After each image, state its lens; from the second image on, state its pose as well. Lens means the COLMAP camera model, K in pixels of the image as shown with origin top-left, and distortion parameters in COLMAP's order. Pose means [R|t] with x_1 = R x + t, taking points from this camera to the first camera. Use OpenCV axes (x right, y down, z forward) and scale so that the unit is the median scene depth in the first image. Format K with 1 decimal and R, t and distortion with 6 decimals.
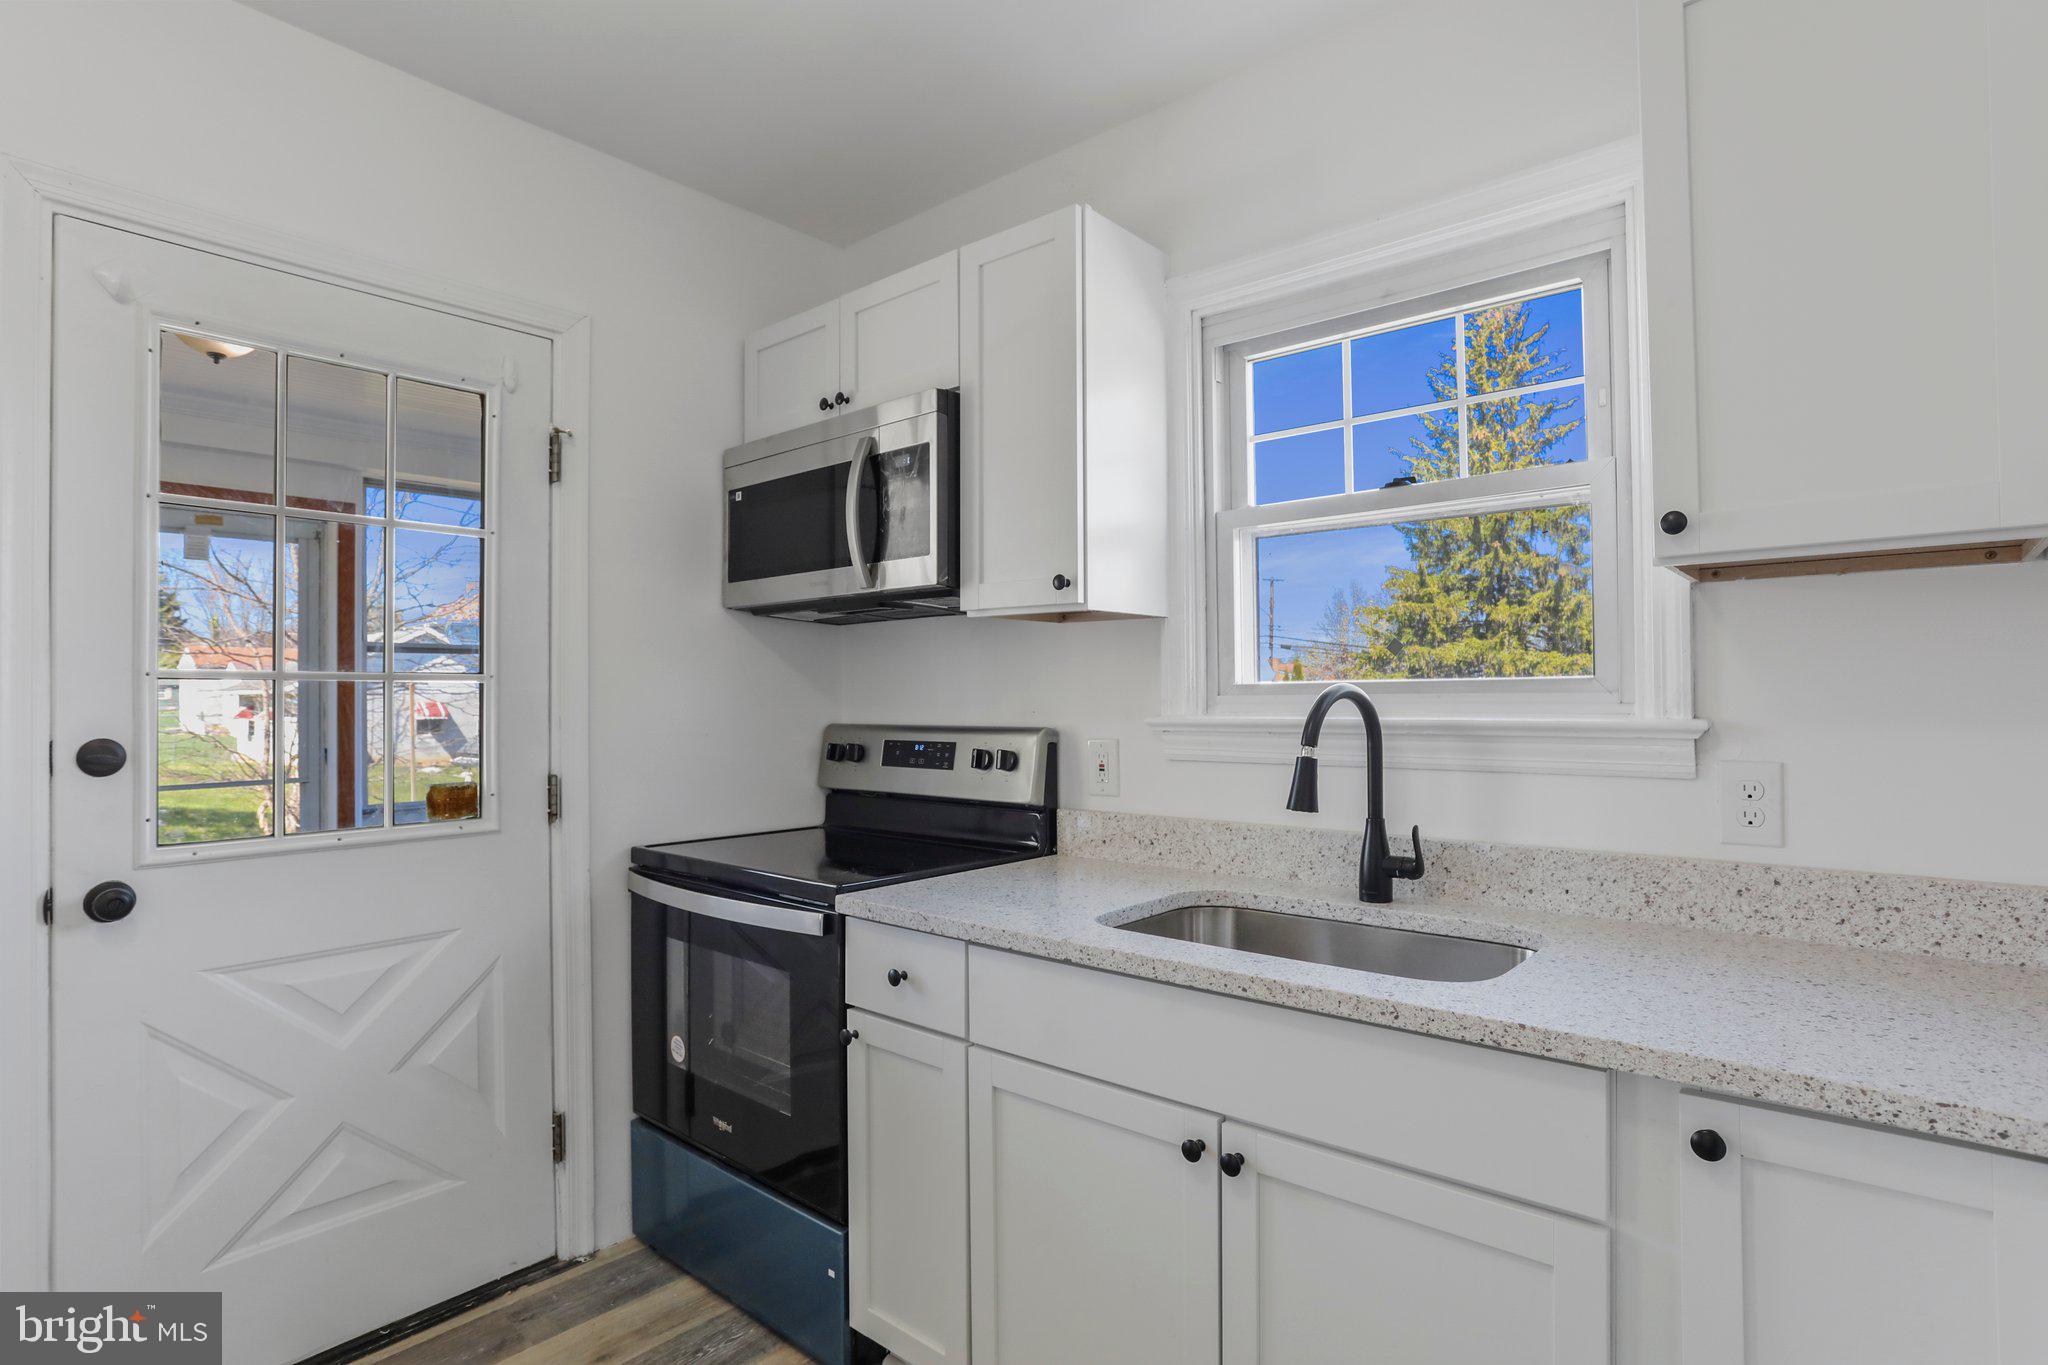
lens RADIAL K [[1035.2, 0, 1018.8], [0, 1035.2, 682.0], [0, 0, 1]] dist [-0.030674, 0.005133]
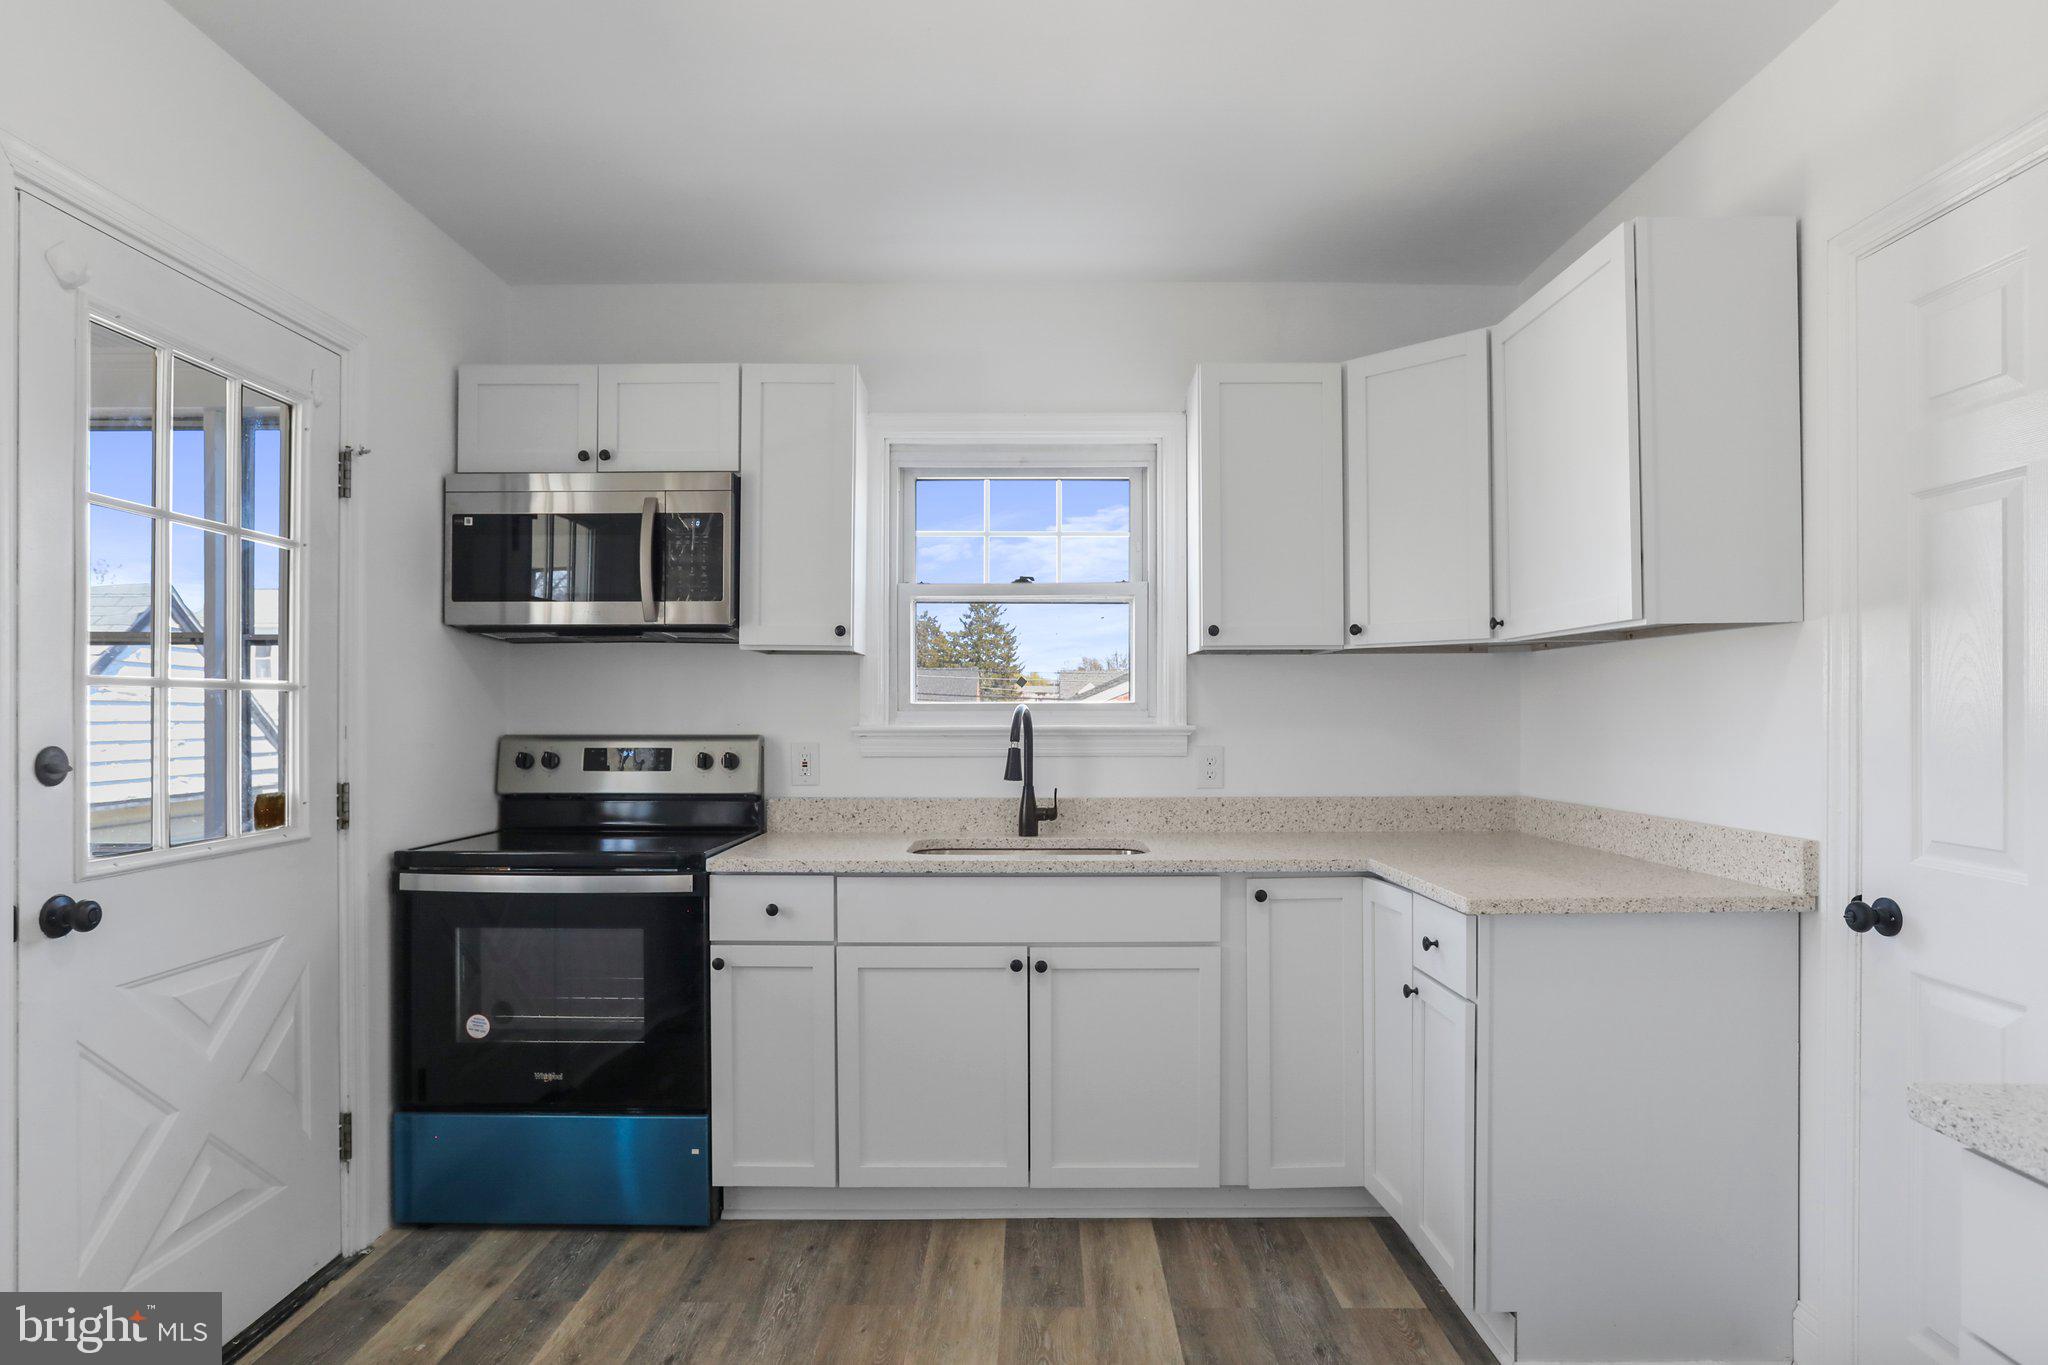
lens RADIAL K [[1204.4, 0, 1026.2], [0, 1204.4, 699.4], [0, 0, 1]] dist [0.008150, 0.002240]
pose [[0.752156, 0.014656, 0.658822, -0.831473], [-0.015316, 0.999871, -0.004756, 0.002191], [-0.658807, -0.006513, 0.752284, -0.402894]]
